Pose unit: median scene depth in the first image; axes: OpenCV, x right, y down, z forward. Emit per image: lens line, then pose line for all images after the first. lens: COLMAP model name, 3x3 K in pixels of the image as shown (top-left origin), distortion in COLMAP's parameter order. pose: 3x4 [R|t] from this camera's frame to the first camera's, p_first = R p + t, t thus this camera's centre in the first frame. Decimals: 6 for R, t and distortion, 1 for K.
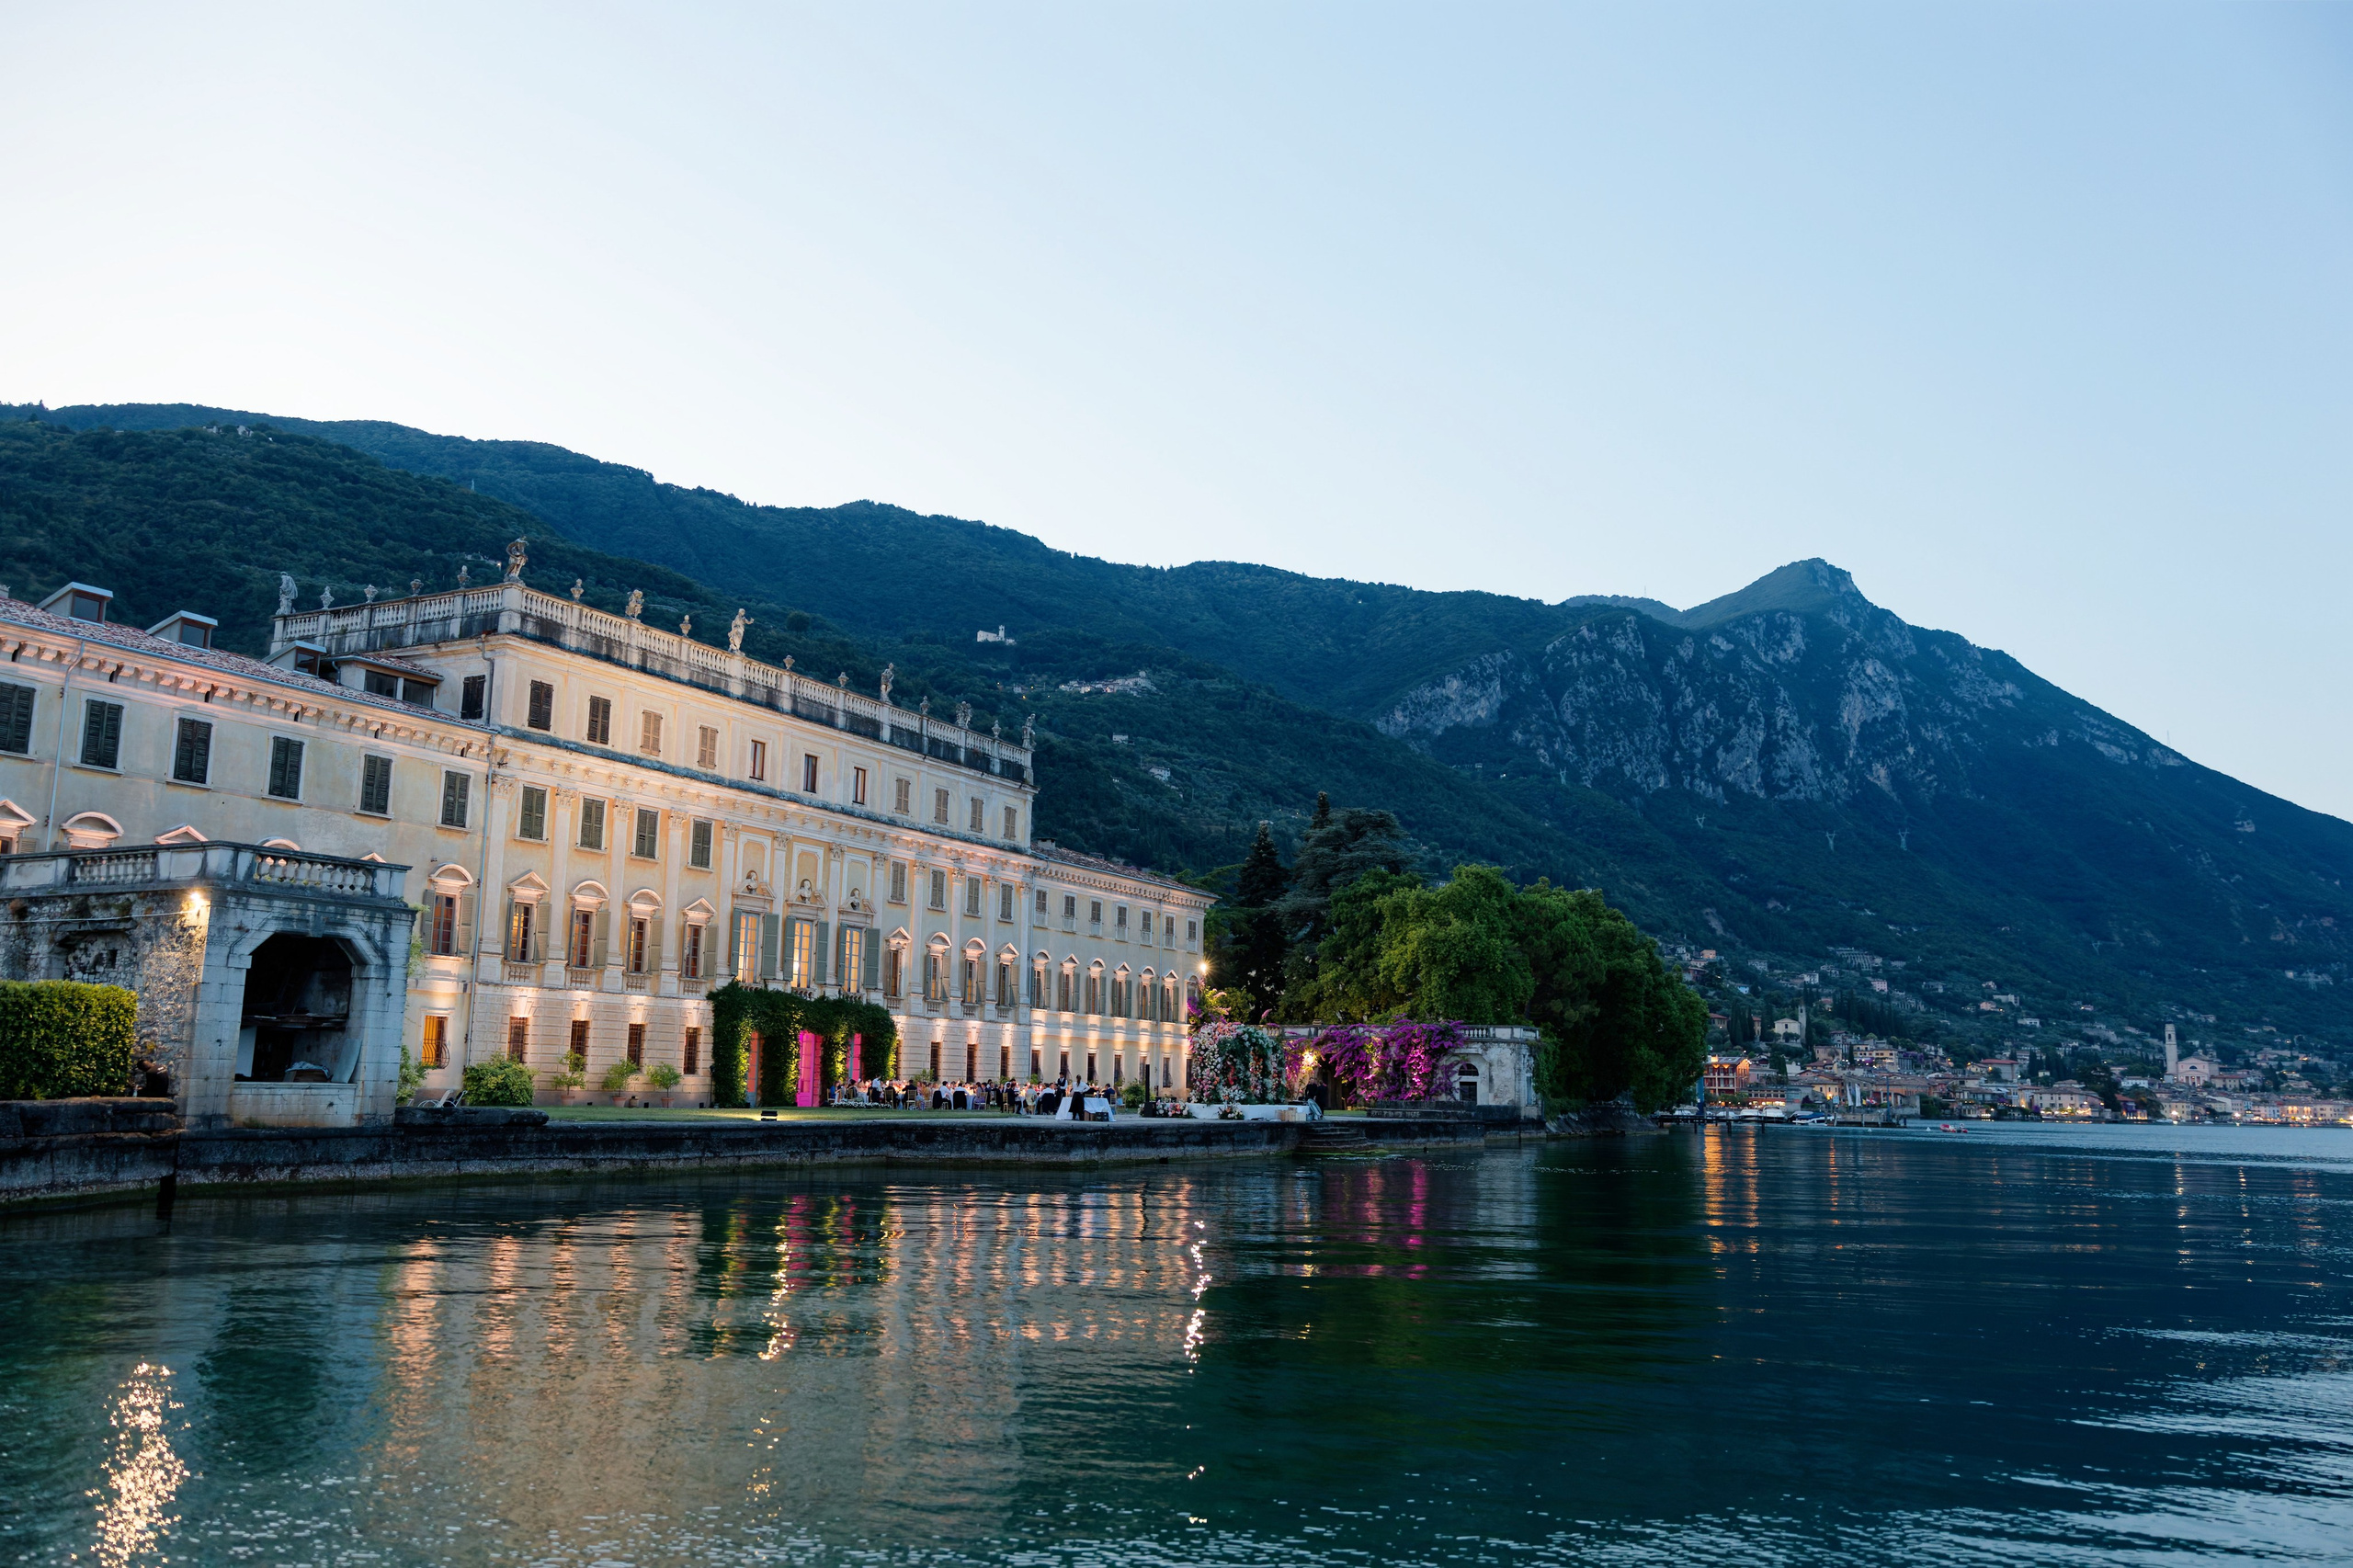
lens RADIAL K [[1852.4, 0, 1163.5], [0, 1852.4, 783.3], [0, 0, 1]] dist [0.018780, 0.010720]
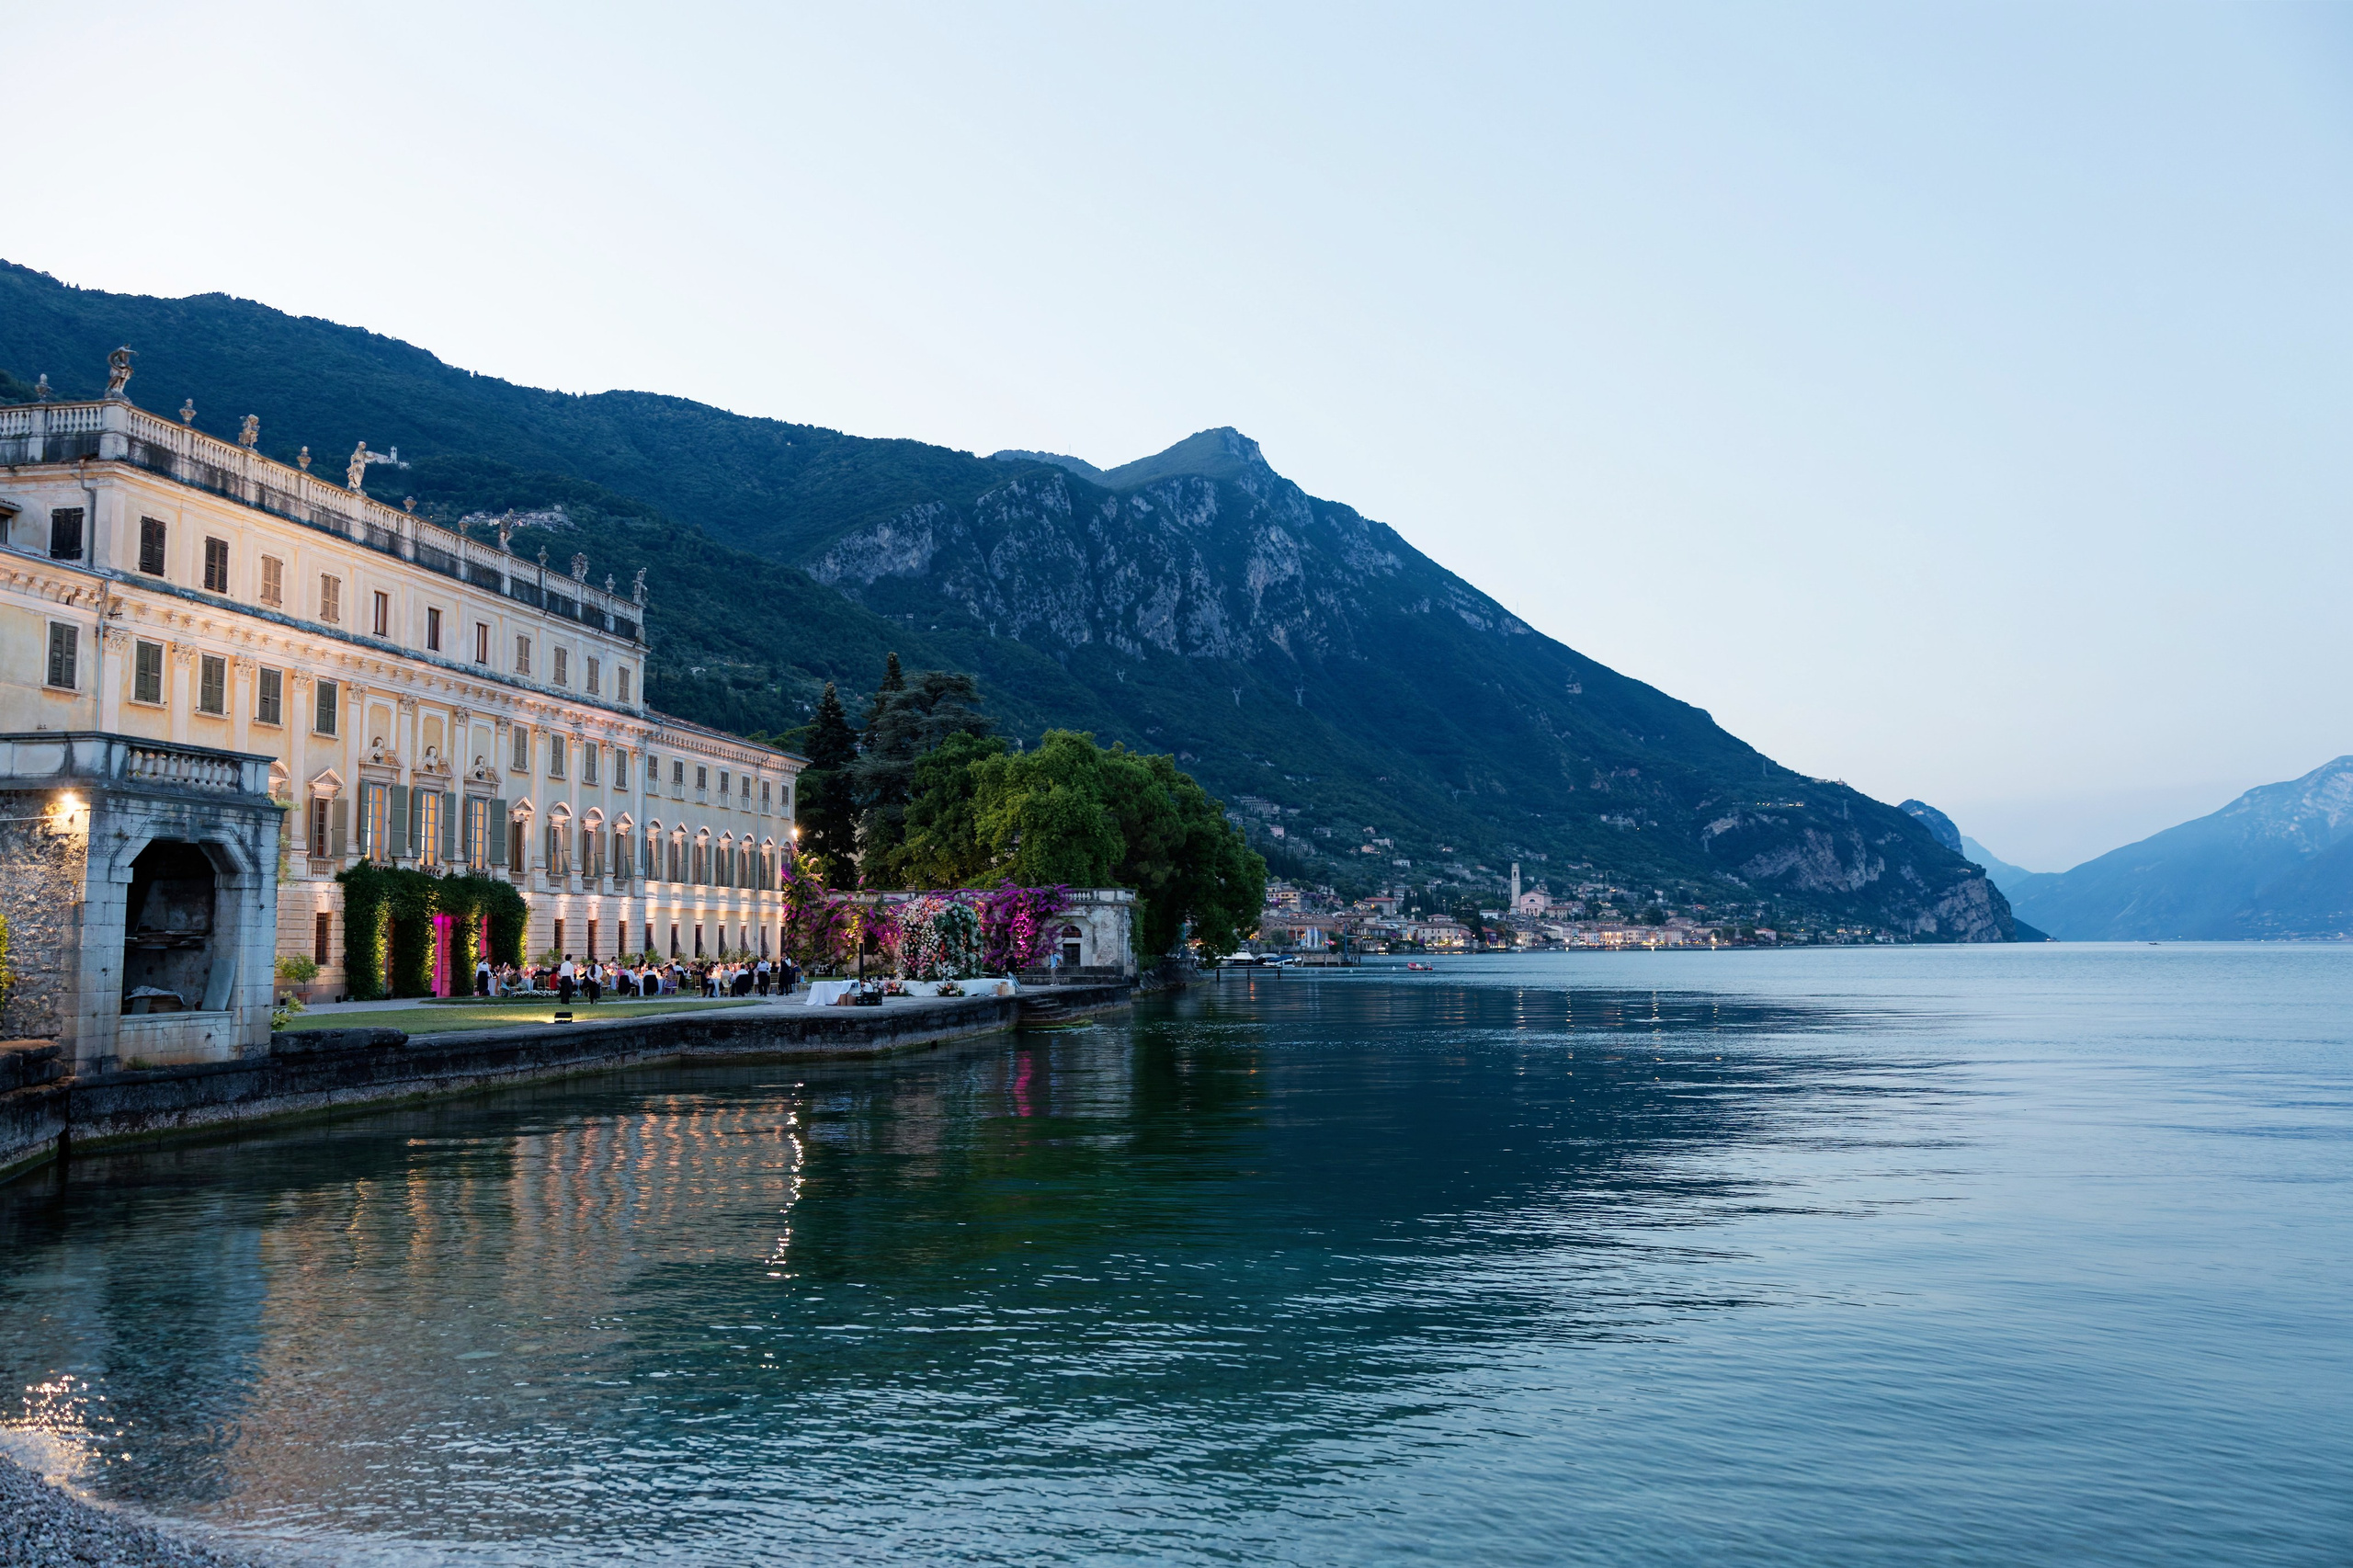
lens RADIAL K [[1852.4, 0, 1158.0], [0, 1852.4, 779.9], [0, 0, 1]] dist [0.018780, 0.010720]
pose [[0.951765, 0.001448, 0.306823, -0.105443], [-0.025939, 0.996789, 0.075756, -0.007856], [-0.305728, -0.080061, 0.948747, 0.021500]]
